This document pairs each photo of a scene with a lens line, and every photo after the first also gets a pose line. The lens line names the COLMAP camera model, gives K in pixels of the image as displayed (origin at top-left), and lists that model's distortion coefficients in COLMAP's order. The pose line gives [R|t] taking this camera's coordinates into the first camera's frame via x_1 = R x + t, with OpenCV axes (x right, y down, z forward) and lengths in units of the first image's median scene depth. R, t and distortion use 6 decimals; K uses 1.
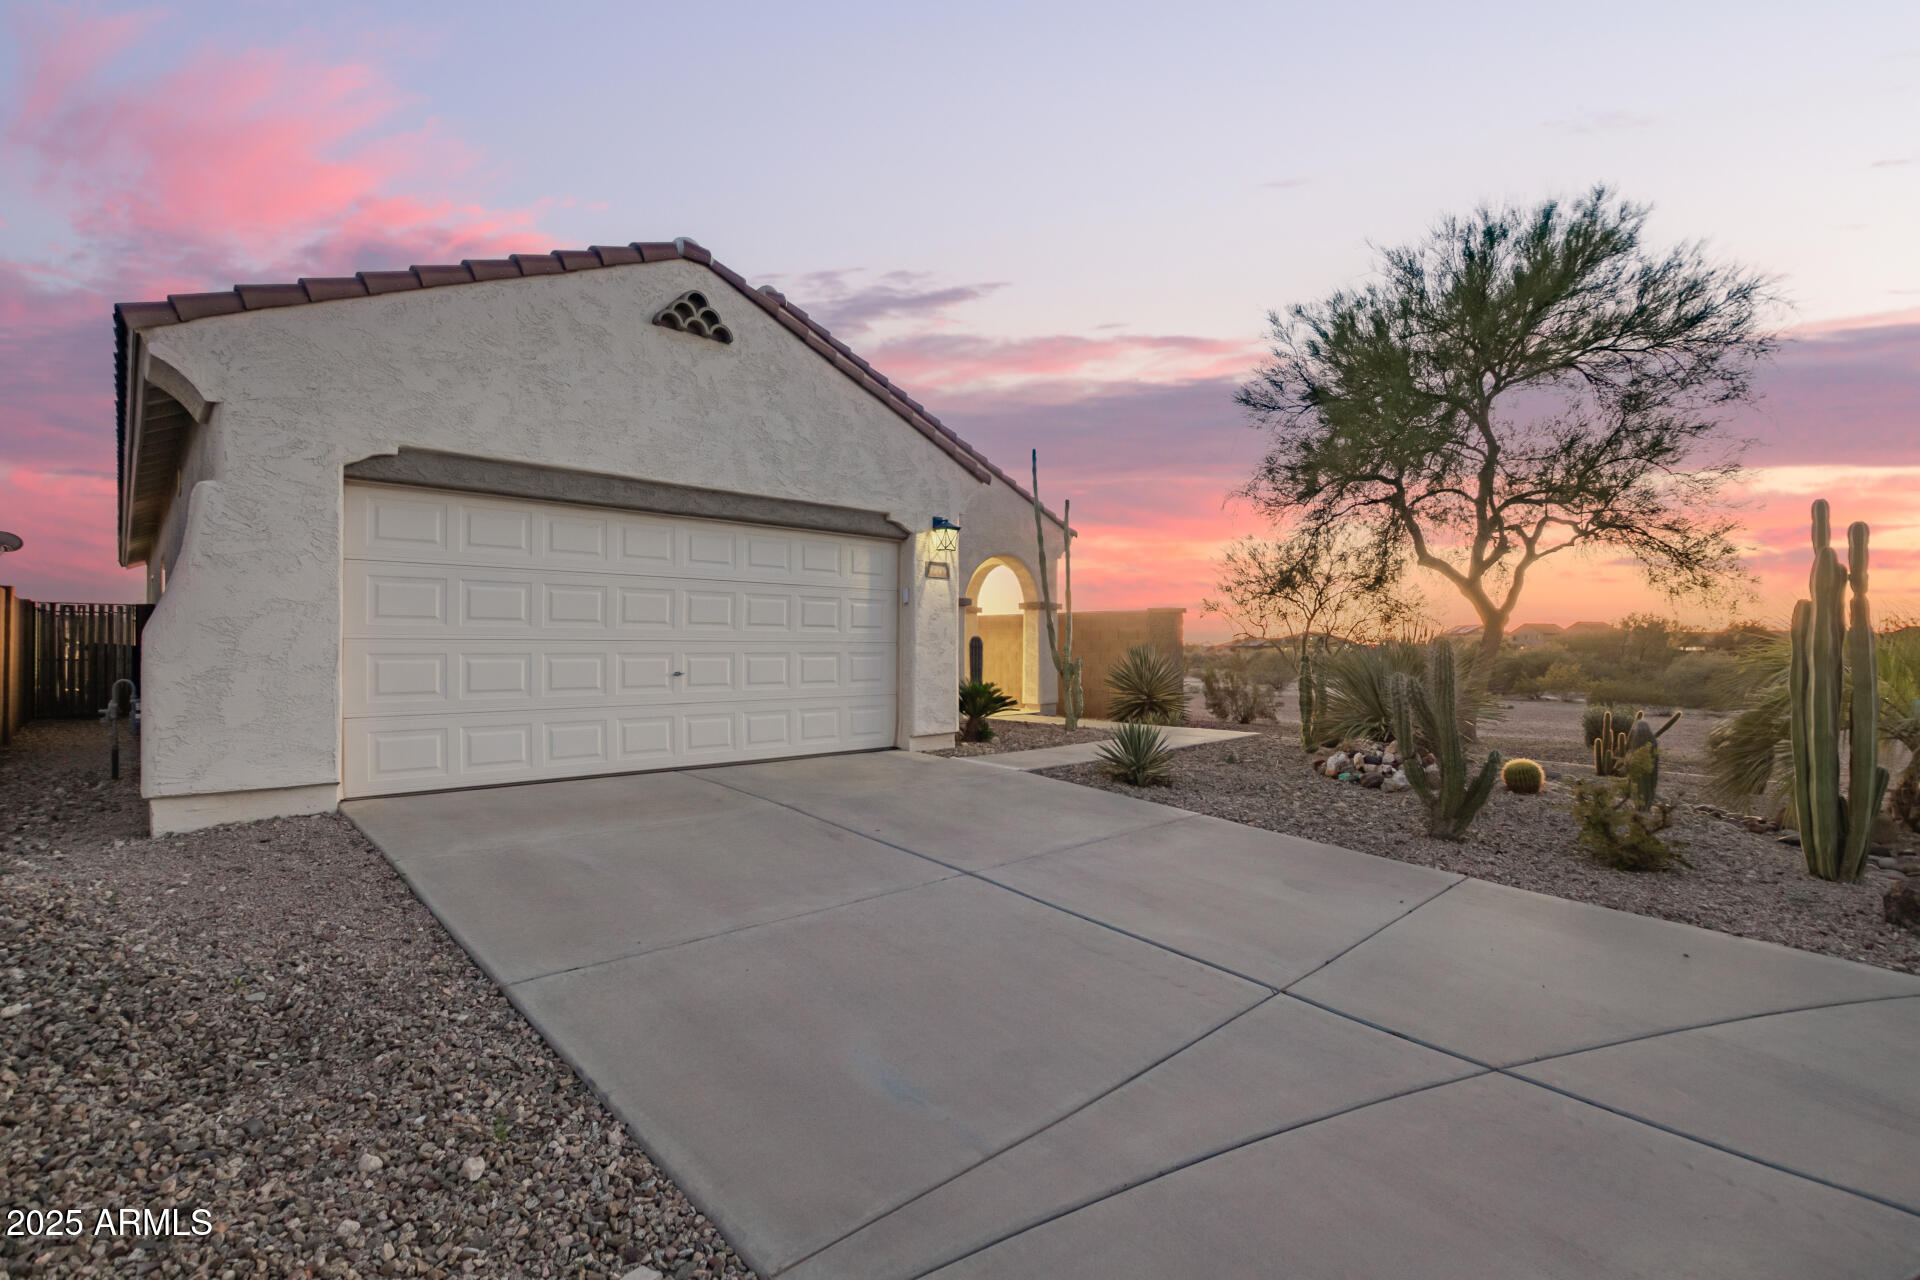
lens RADIAL K [[871.4, 0, 959.3], [0, 871.4, 643.9], [0, 0, 1]] dist [-0.021307, -0.000408]
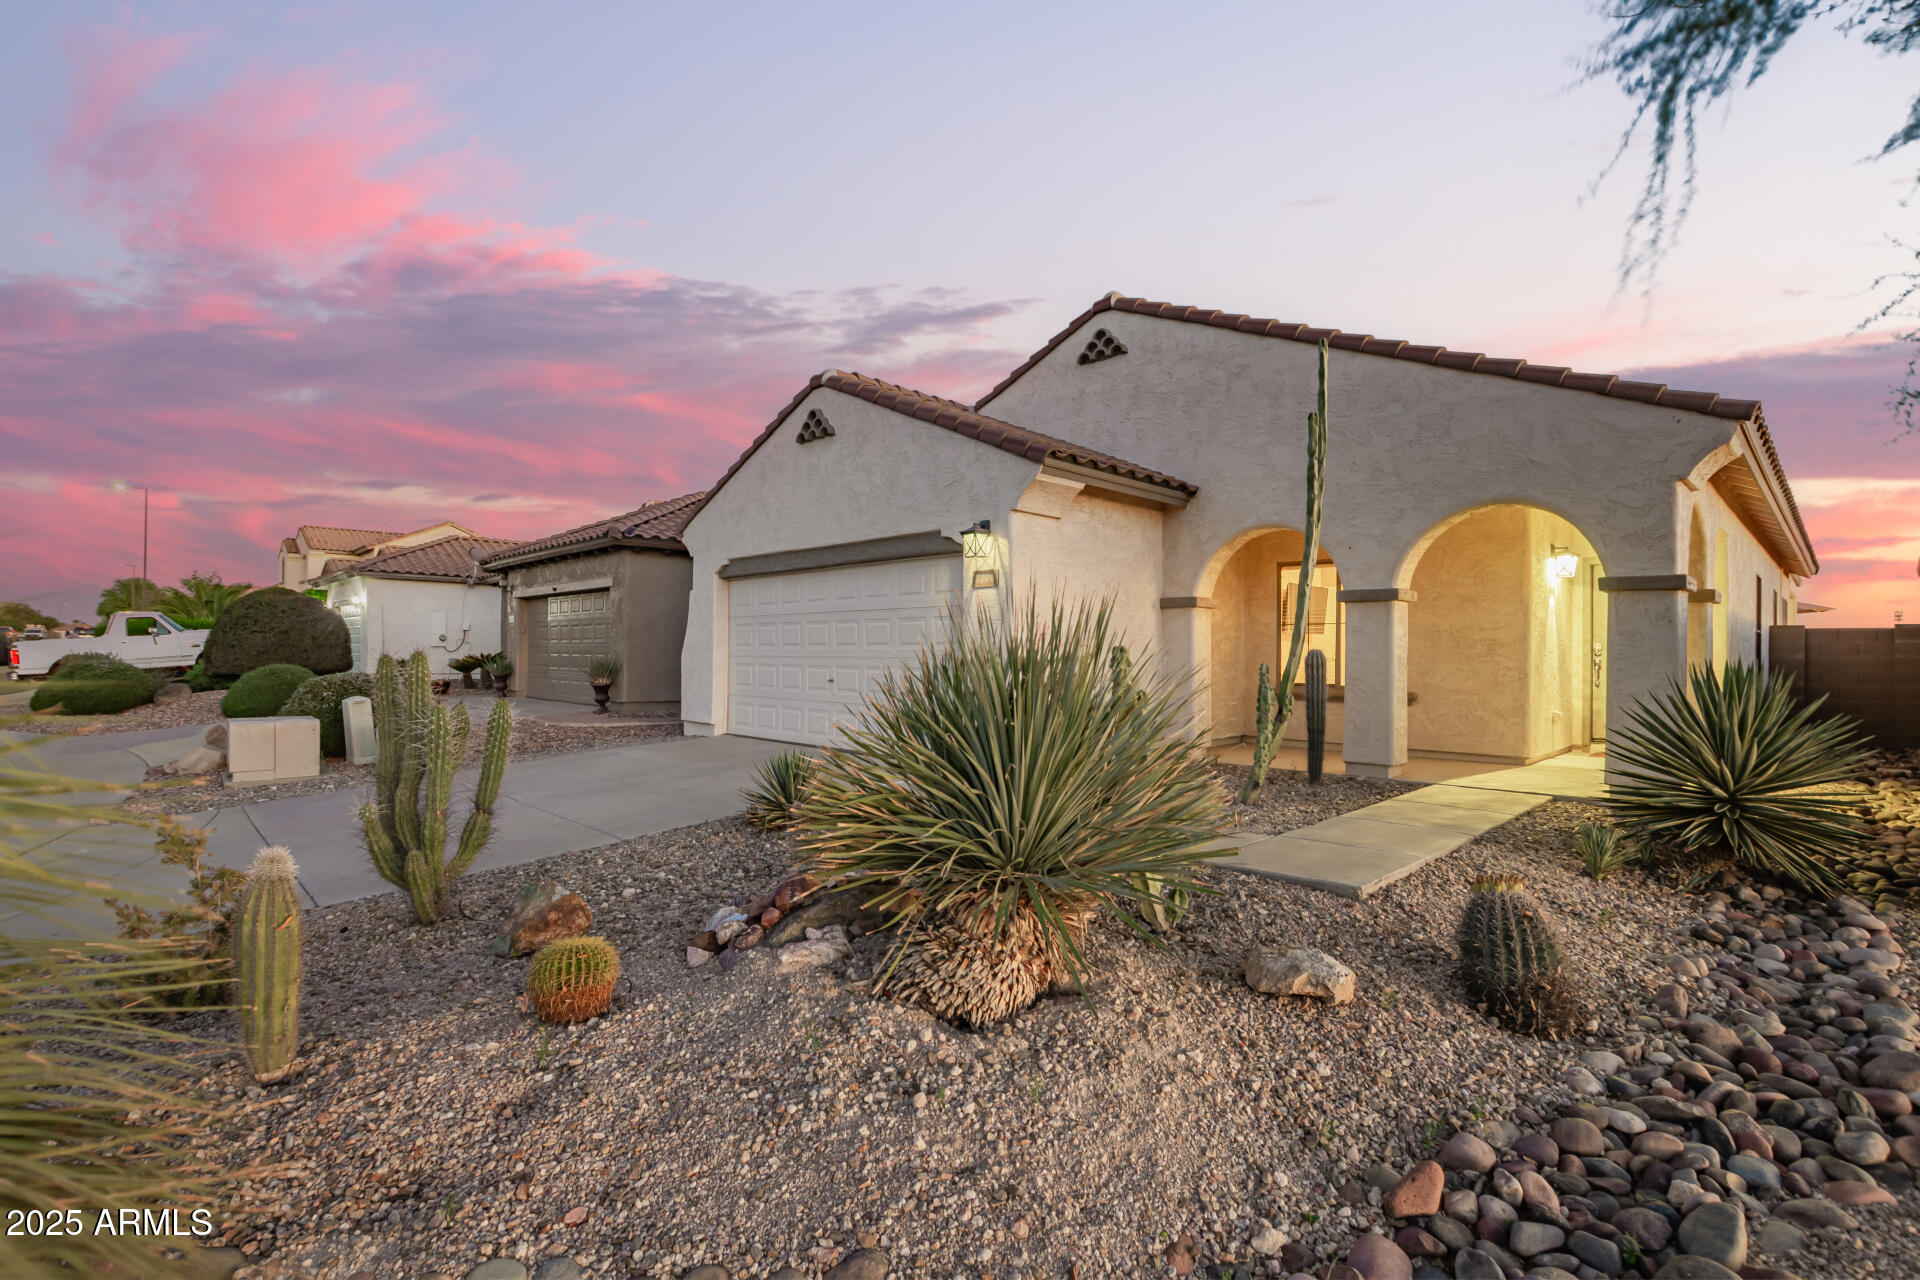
lens RADIAL K [[871.4, 0, 962.3], [0, 871.4, 639.5], [0, 0, 1]] dist [-0.021307, -0.000408]
pose [[0.018884, -0.011435, -0.999756, 0.881653], [0.008033, 0.999904, -0.011285, -0.011988], [0.999789, -0.007818, 0.018974, 0.963591]]
